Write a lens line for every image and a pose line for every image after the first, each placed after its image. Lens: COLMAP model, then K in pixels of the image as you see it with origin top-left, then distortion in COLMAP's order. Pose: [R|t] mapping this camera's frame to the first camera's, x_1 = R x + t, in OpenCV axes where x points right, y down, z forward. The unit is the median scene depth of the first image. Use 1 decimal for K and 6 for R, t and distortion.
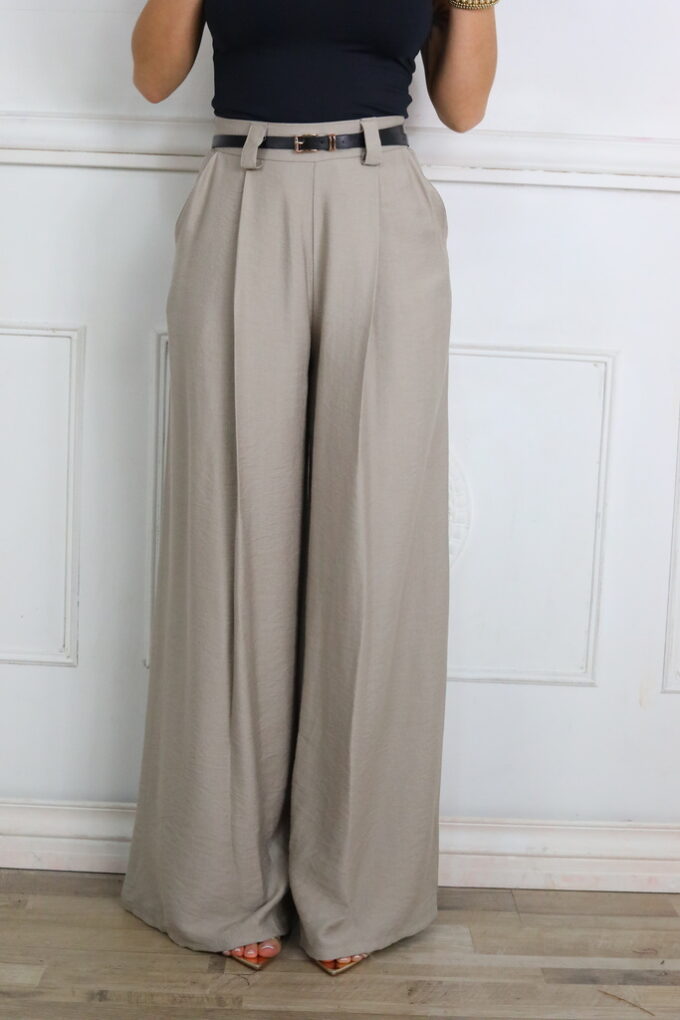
lens RADIAL K [[1491.7, 0, 333.0], [0, 1491.7, 512.1], [0, 0, 1]] dist [-0.112394, 0.000000]
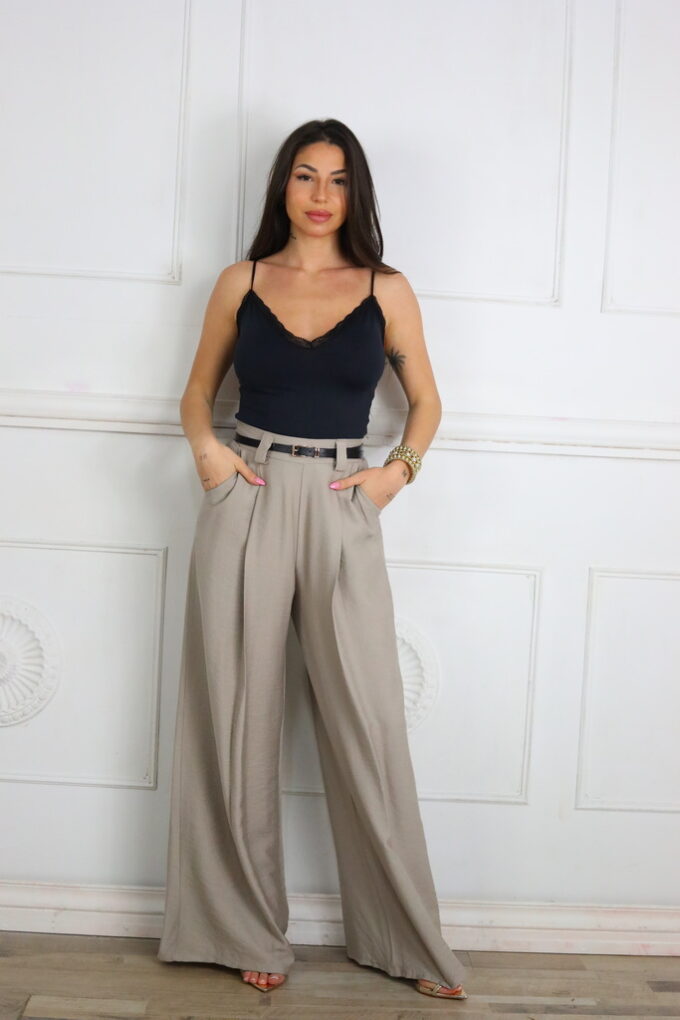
lens RADIAL K [[1491.7, 0, 334.7], [0, 1491.7, 506.1], [0, 0, 1]] dist [-0.112394, 0.000000]
pose [[0.999453, 0.008973, 0.031816, -0.053822], [-0.006945, 0.997971, -0.063287, -0.076384], [-0.032319, 0.063031, 0.997488, -0.419779]]
